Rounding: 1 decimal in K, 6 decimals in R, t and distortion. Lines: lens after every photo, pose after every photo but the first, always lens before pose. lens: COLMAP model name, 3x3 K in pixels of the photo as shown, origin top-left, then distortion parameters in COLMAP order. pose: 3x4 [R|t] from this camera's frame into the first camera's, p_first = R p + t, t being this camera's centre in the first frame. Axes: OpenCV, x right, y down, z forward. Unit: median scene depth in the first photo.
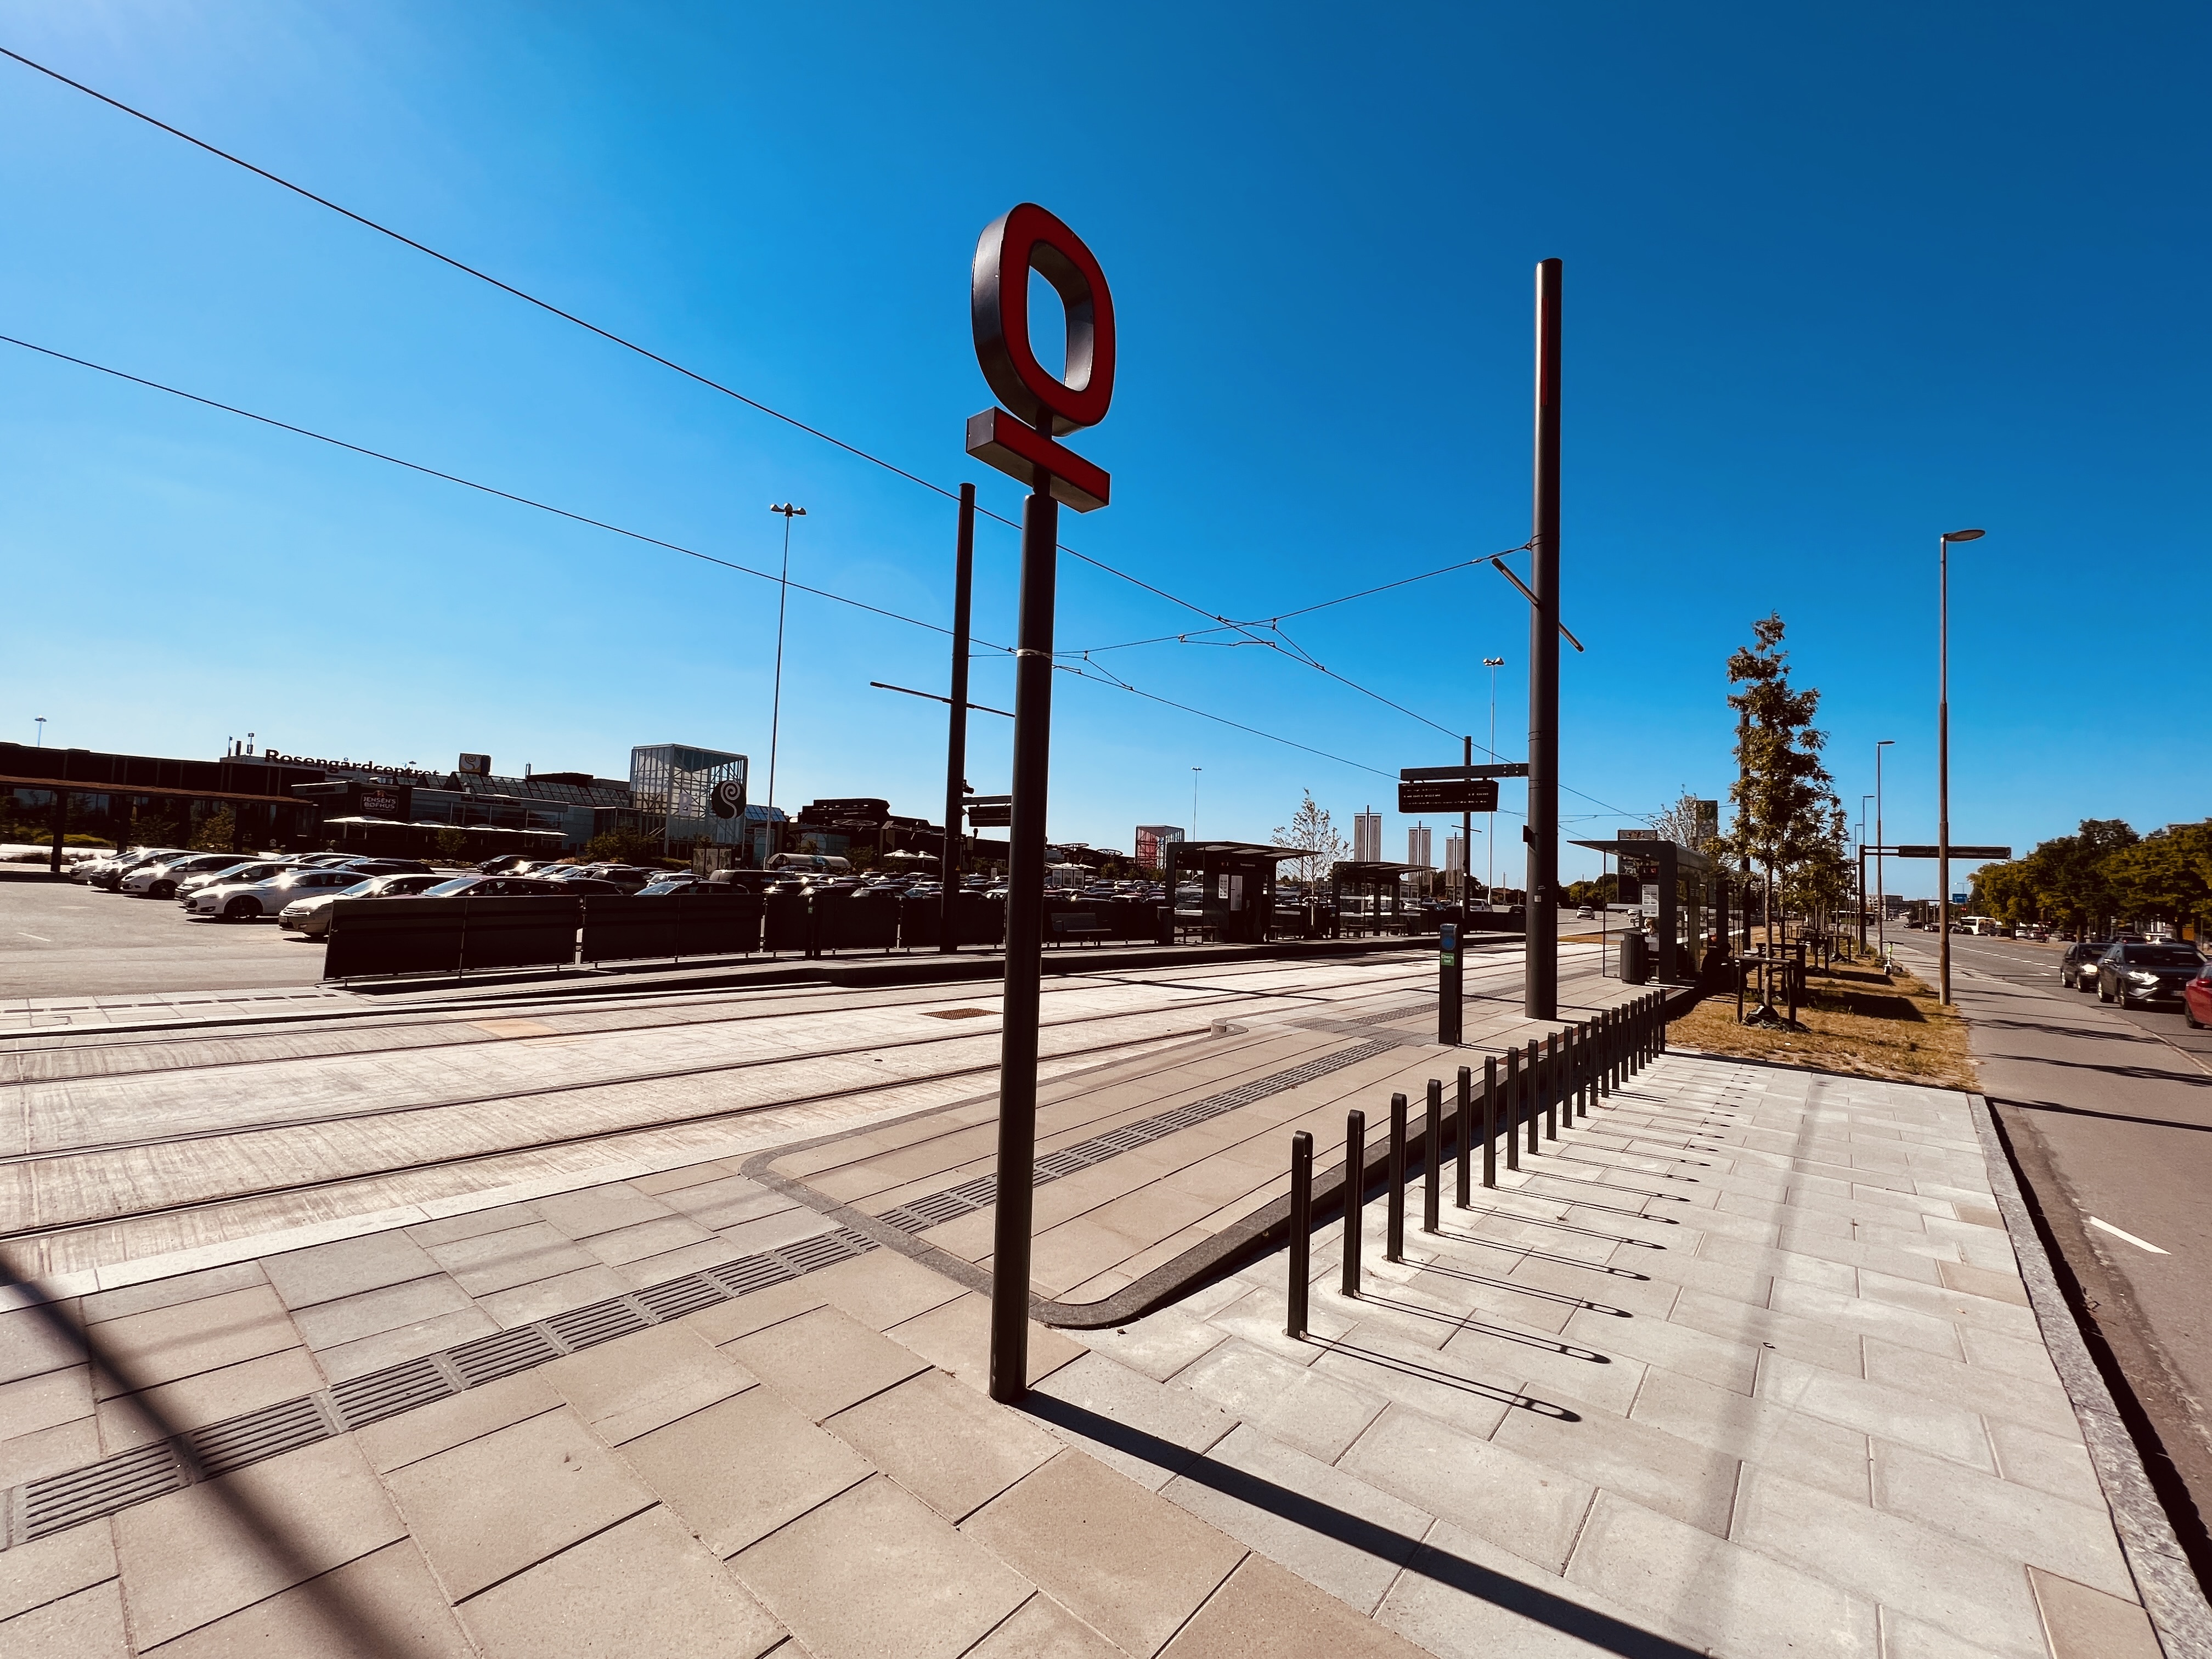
lens RADIAL K [[902.8, 0, 1106.1], [0, 902.8, 845.4], [0, 0, 1]] dist [-0.000321, -0.000115]
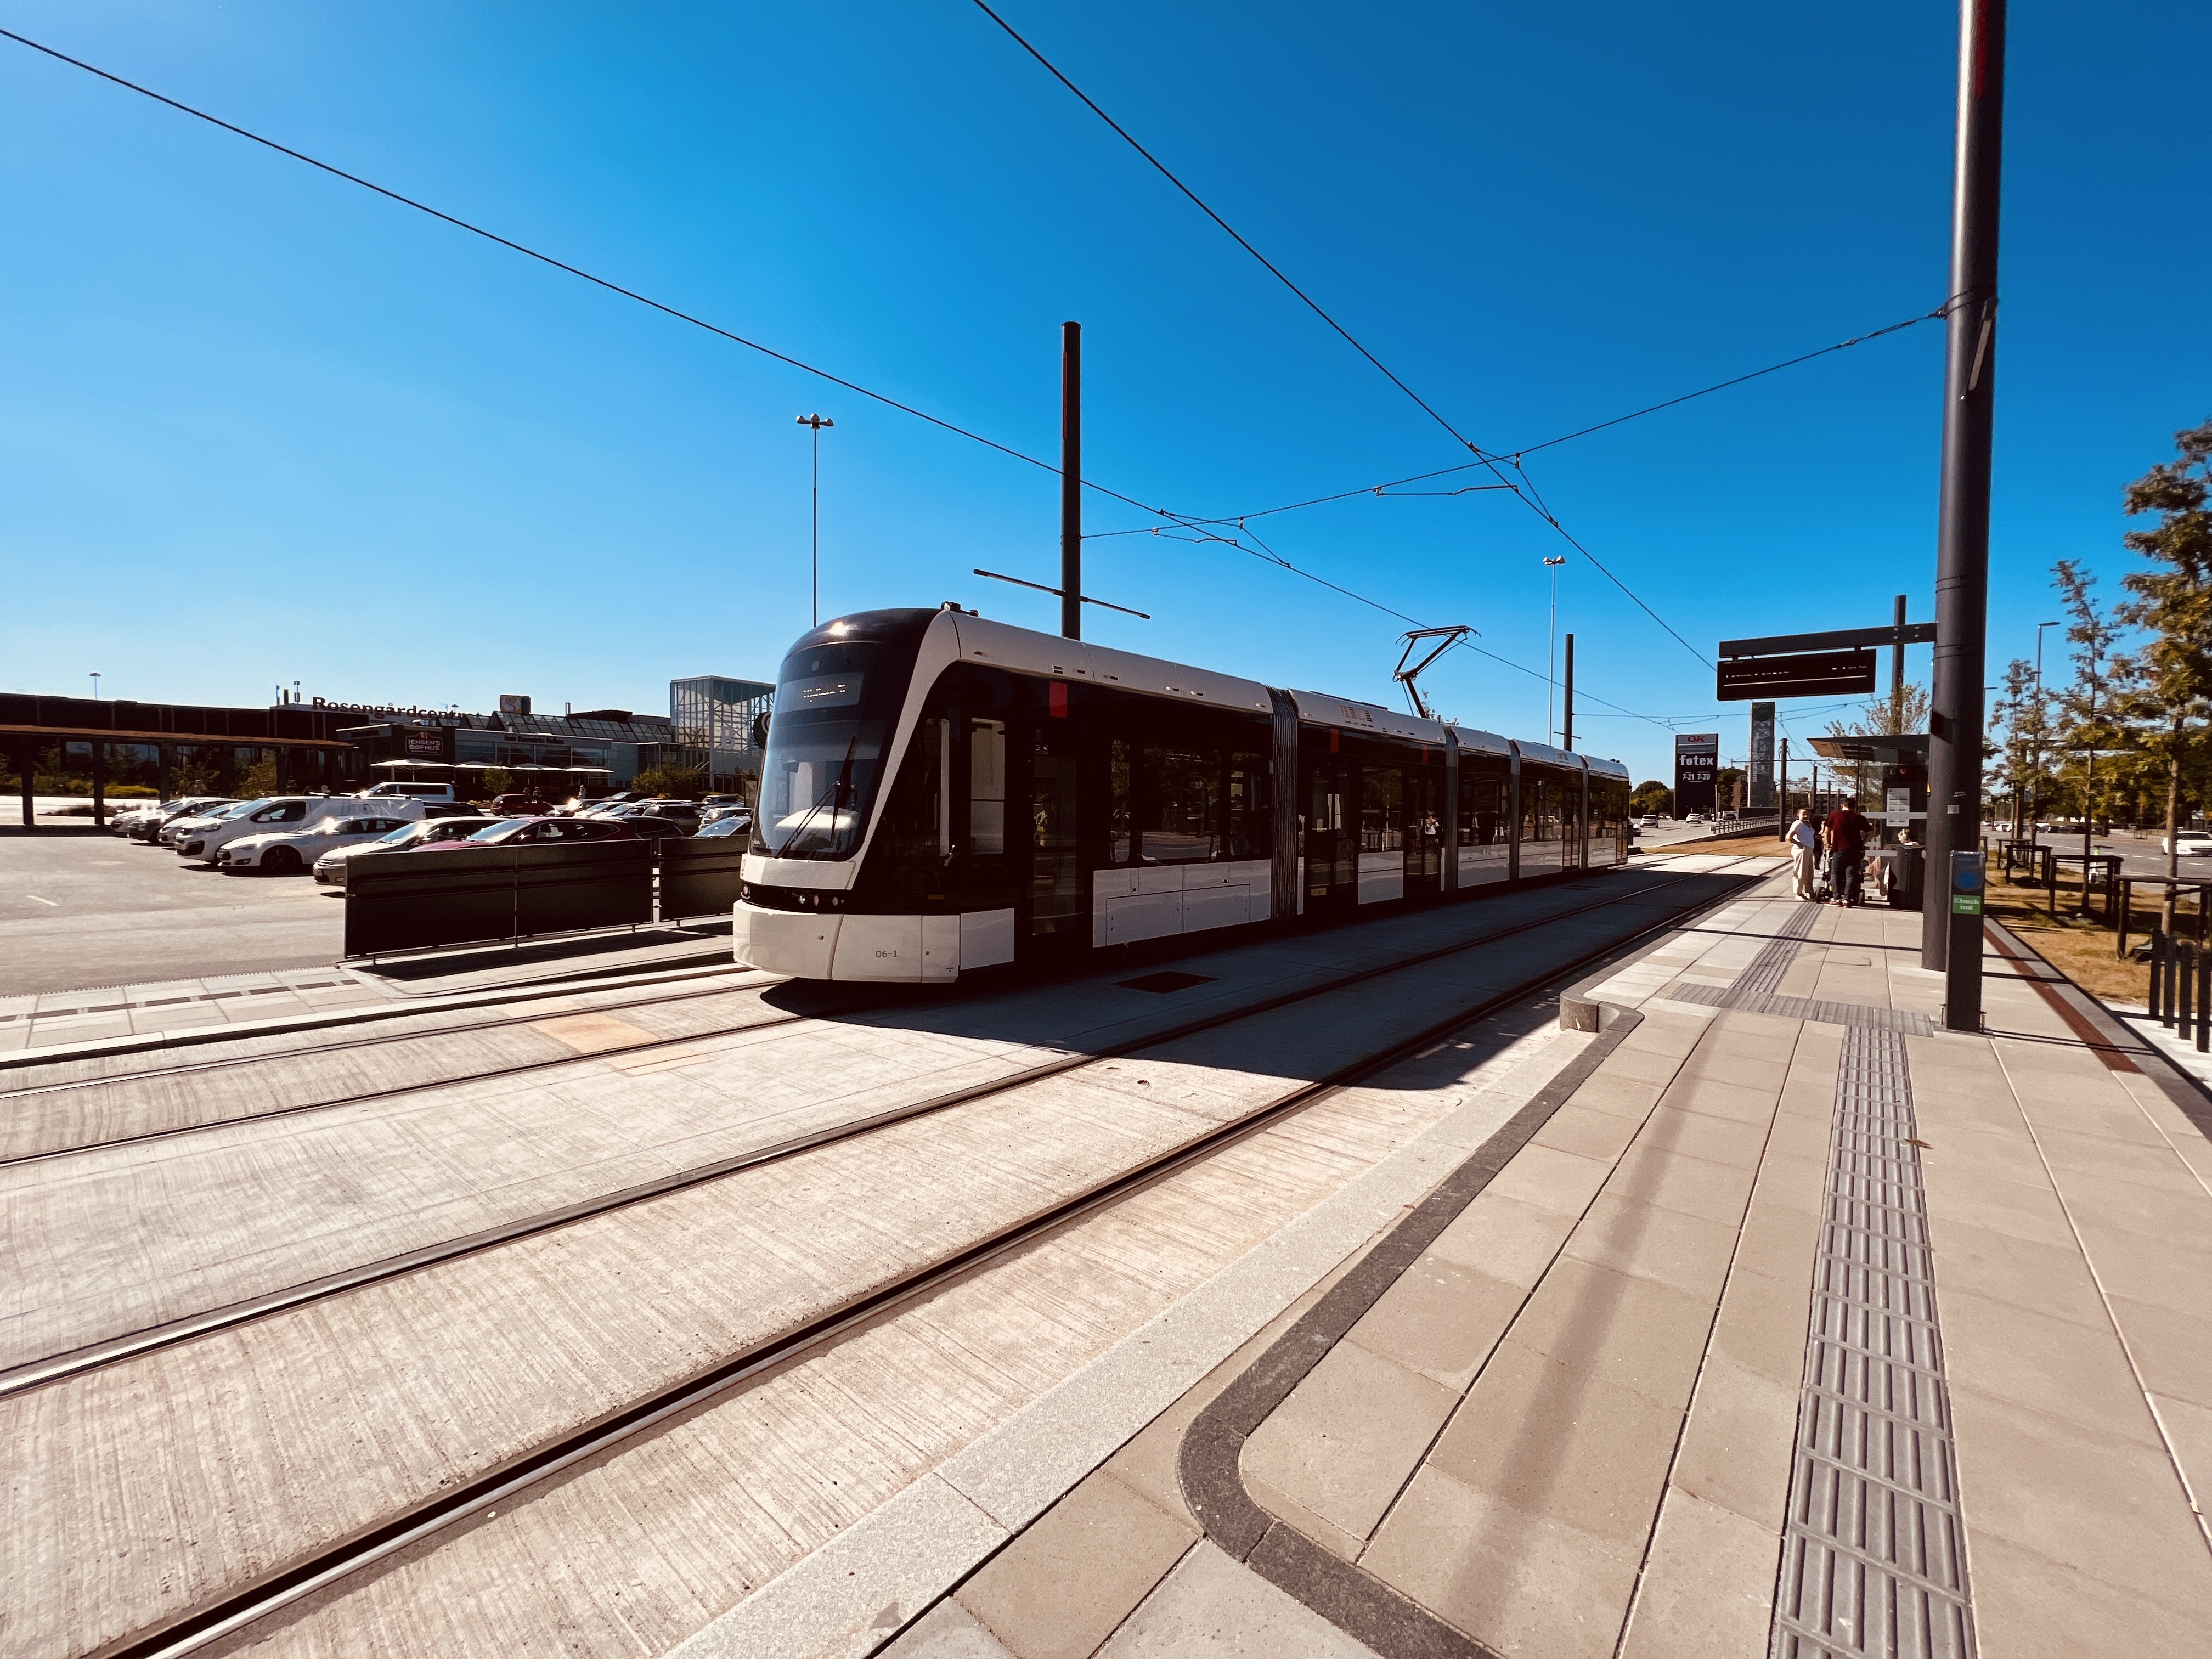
lens RADIAL K [[902.8, 0, 1107.4], [0, 902.8, 838.8], [0, 0, 1]] dist [-0.000321, -0.000115]
pose [[0.998944, -0.026587, -0.037478, -0.135774], [0.029416, 0.996591, 0.077079, 0.004928], [0.035301, -0.078100, 0.996320, 0.194663]]
